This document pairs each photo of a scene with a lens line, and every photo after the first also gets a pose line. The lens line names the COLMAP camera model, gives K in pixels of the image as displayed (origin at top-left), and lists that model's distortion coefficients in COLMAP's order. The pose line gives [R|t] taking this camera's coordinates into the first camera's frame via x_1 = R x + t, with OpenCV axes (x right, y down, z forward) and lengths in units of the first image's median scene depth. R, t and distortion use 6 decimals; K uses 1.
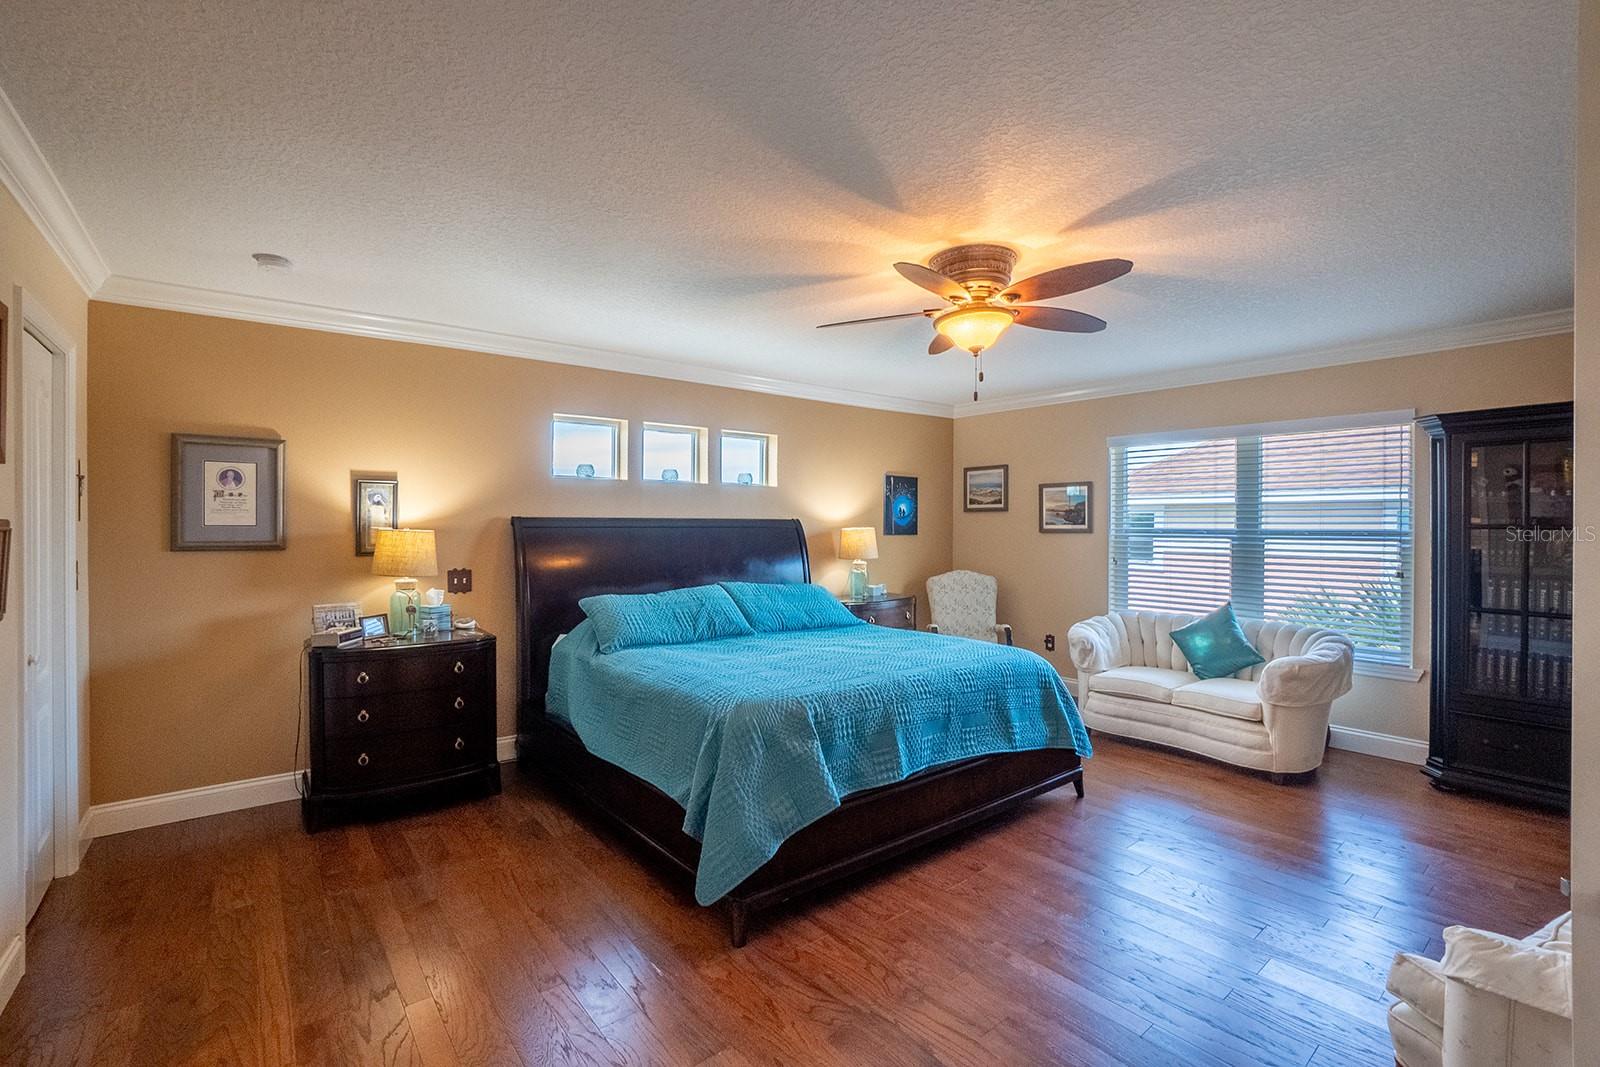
lens RADIAL K [[712.3, 0, 797.4], [0, 712.3, 527.8], [0, 0, 1]] dist [-0.065257, 0.025143]
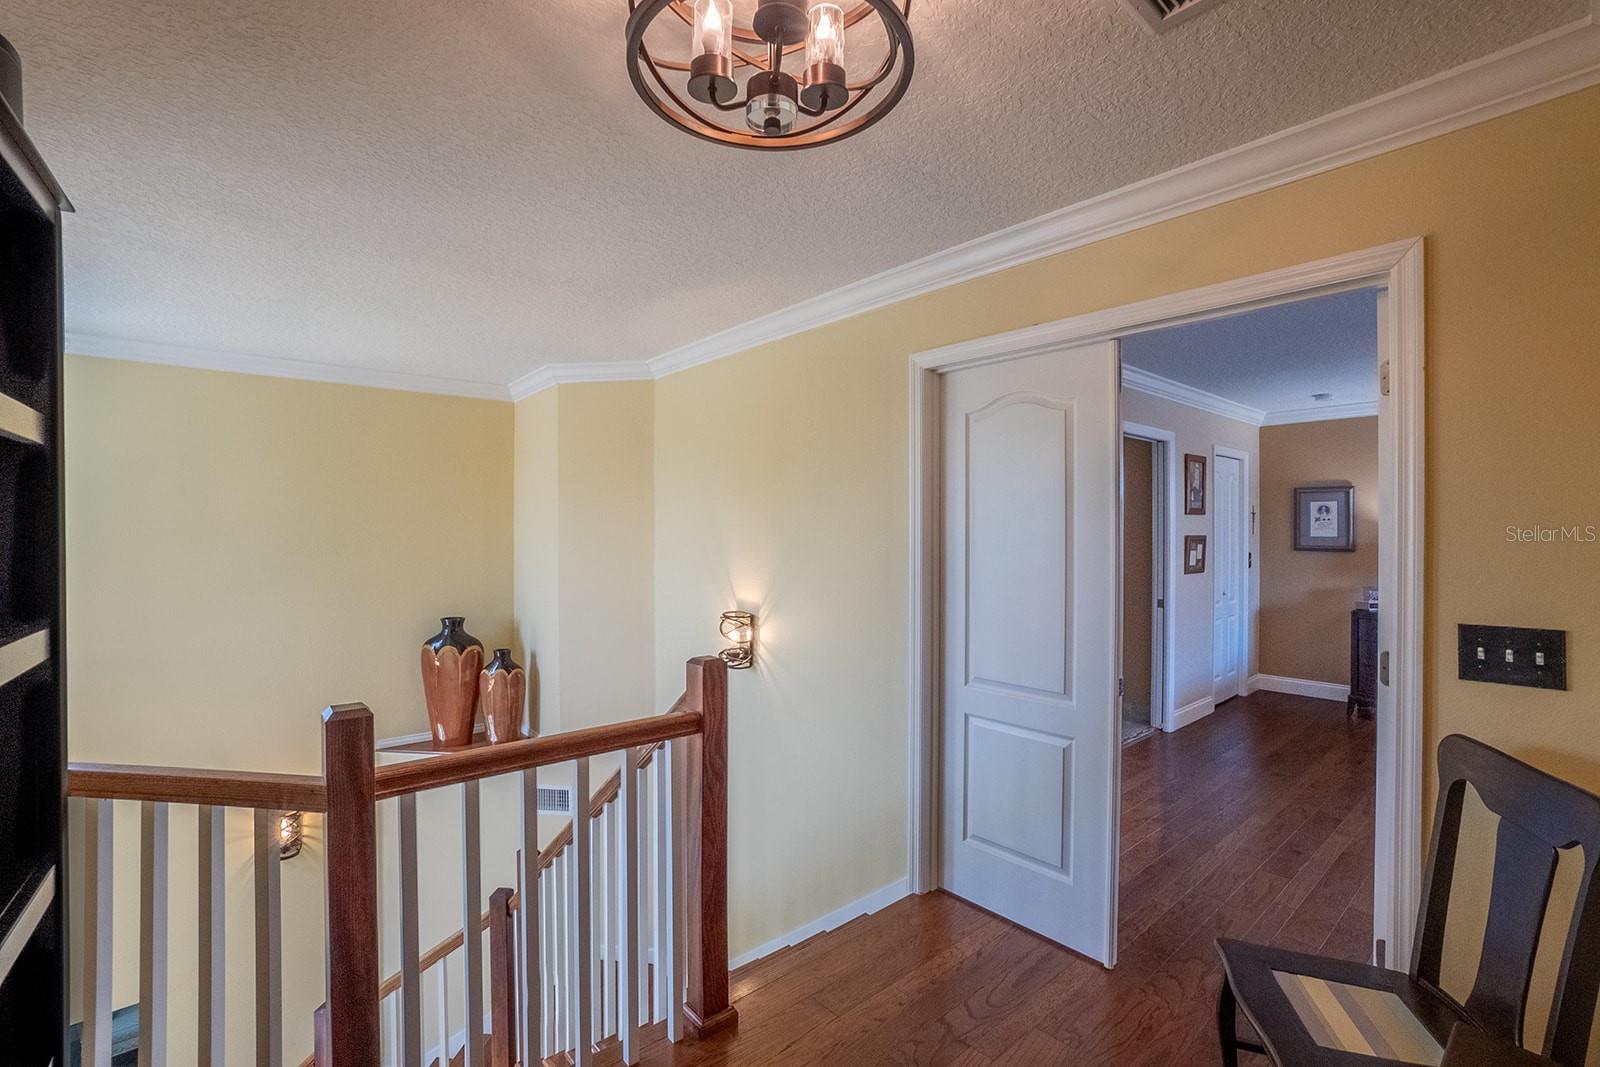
lens RADIAL K [[704.8, 0, 796.9], [0, 704.8, 531.6], [0, 0, 1]] dist [-0.065271, 0.022005]
pose [[0.024938, 0.003170, -0.999684, 0.821358], [-0.002295, 0.999993, 0.003114, -0.017466], [0.999686, 0.002217, 0.024946, -0.367600]]
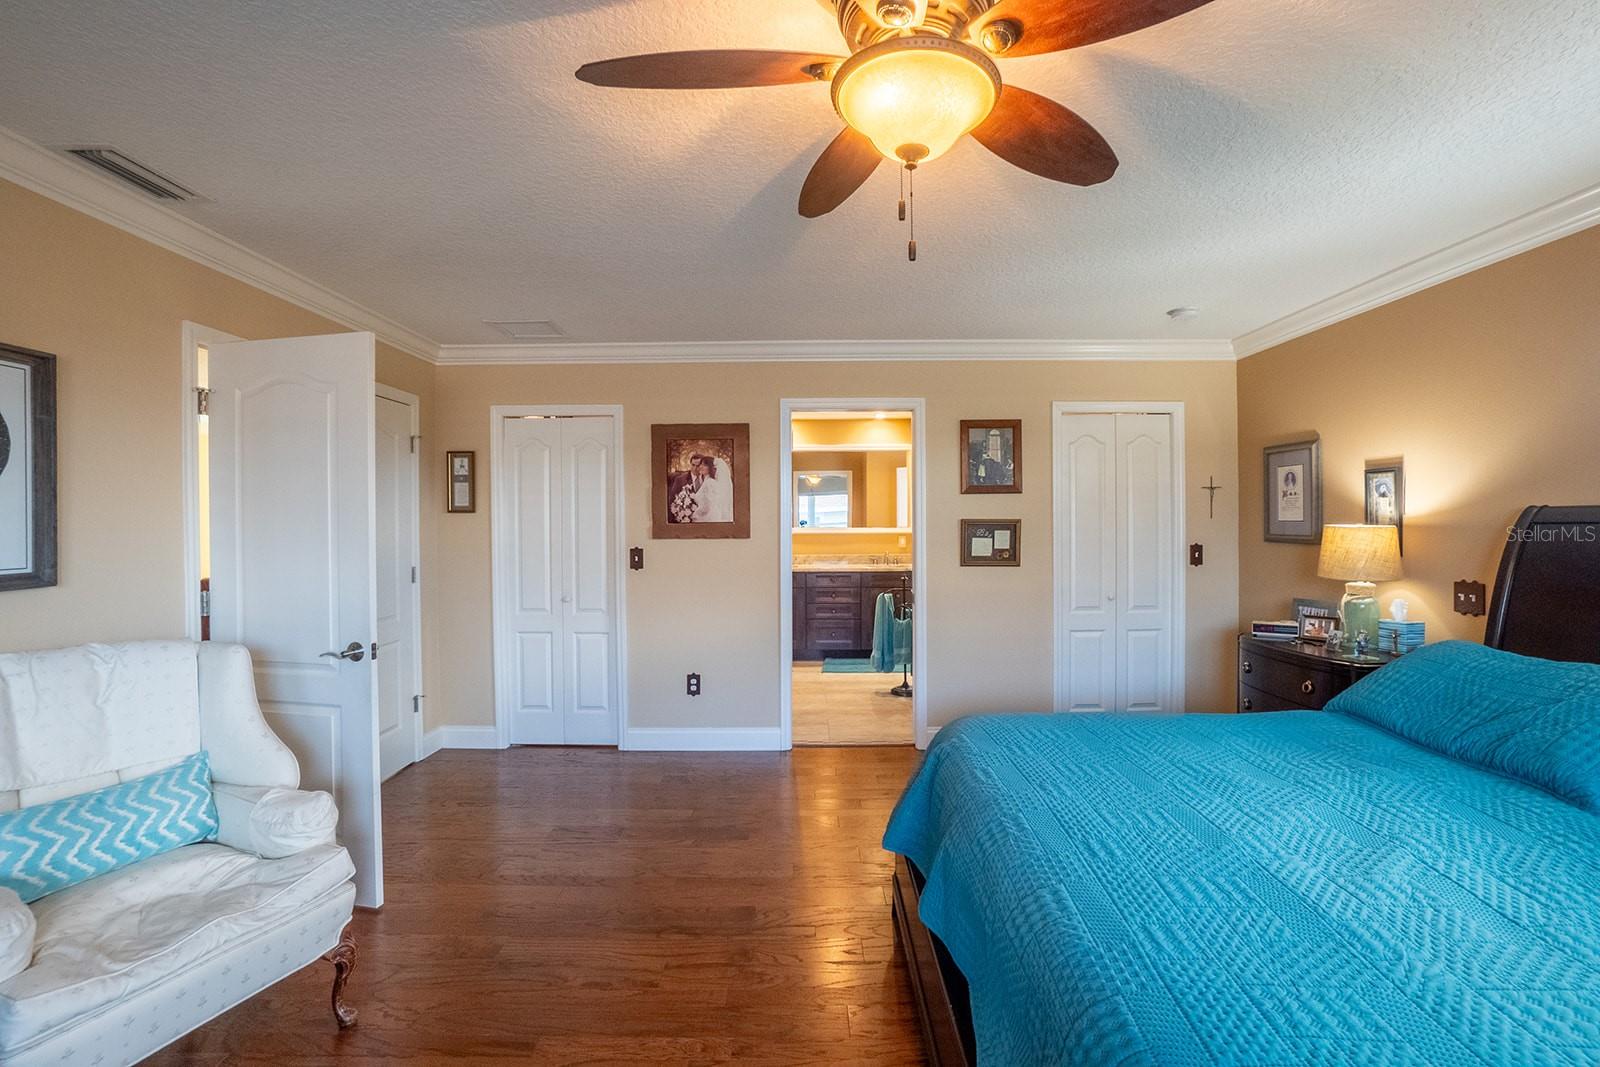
lens RADIAL K [[709.7, 0, 800.6], [0, 709.7, 528.0], [0, 0, 1]] dist [-0.063048, 0.023269]
pose [[-0.628777, 0.007673, -0.777548, 0.524571], [0.001842, 0.999963, 0.008378, -0.002319], [0.777584, 0.003835, -0.628768, 0.982262]]
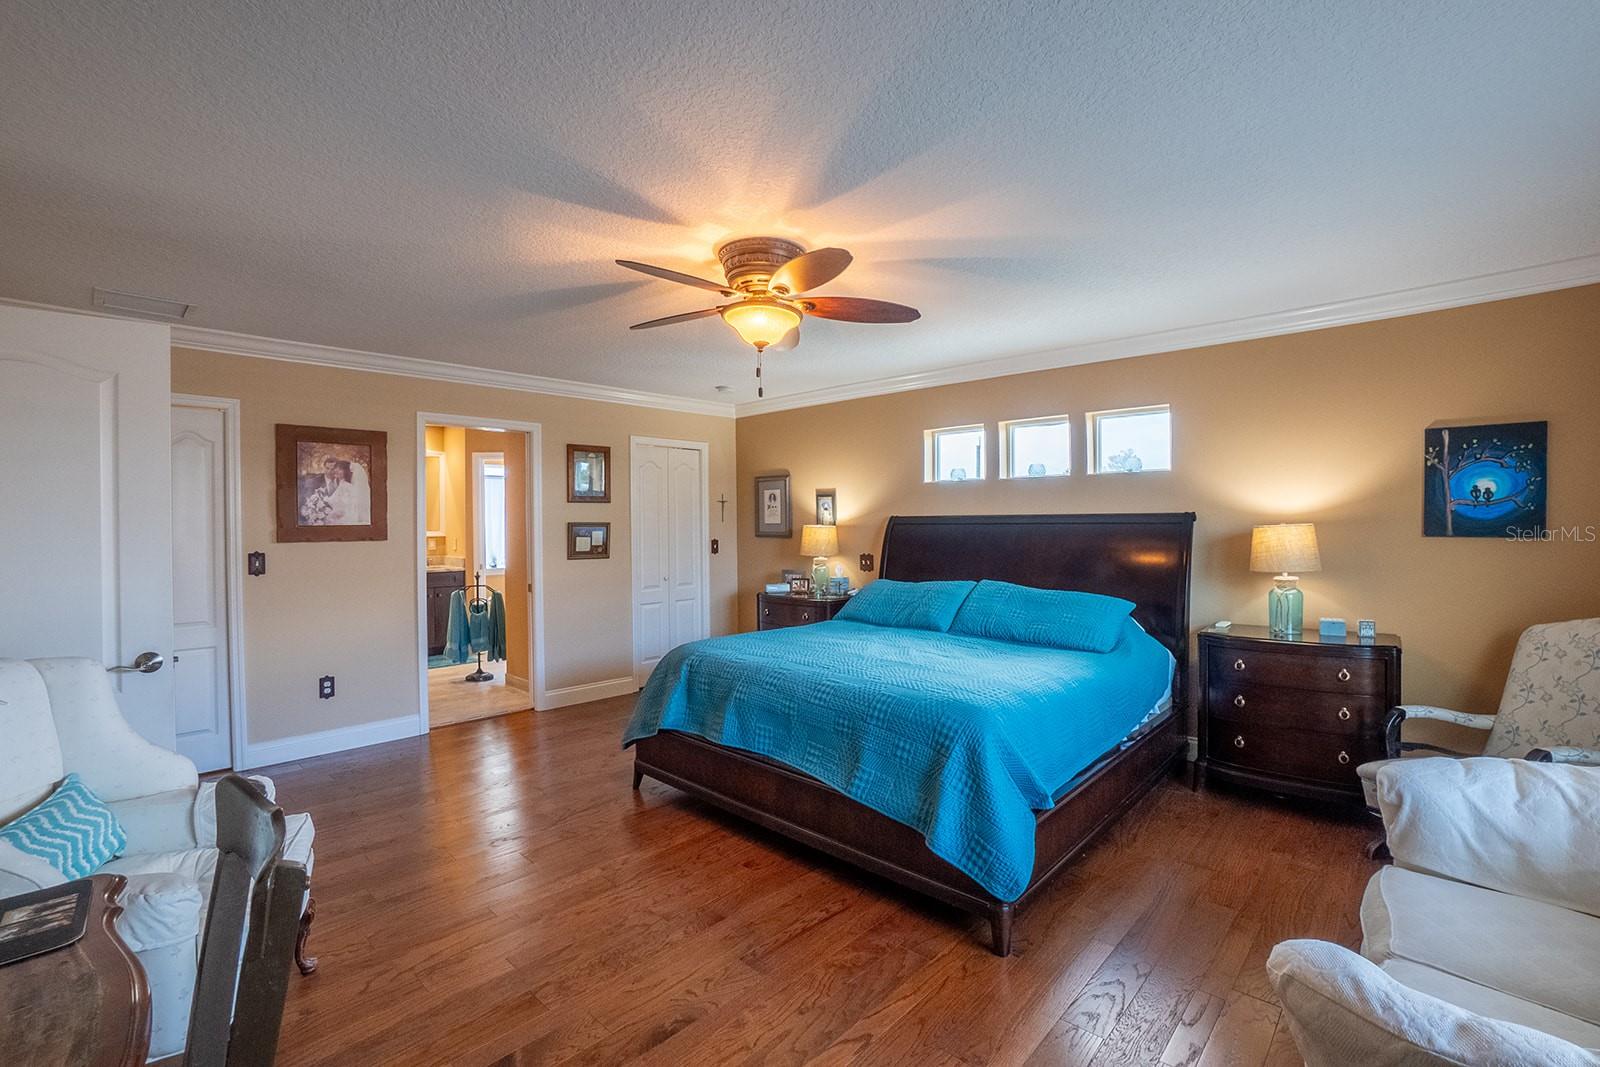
lens RADIAL K [[709.7, 0, 800.6], [0, 709.7, 528.0], [0, 0, 1]] dist [-0.063048, 0.023269]
pose [[0.143209, 0.004804, -0.989681, 0.978274], [0.003596, 0.999979, 0.005375, -0.001041], [0.989686, -0.004328, 0.143189, 0.721565]]
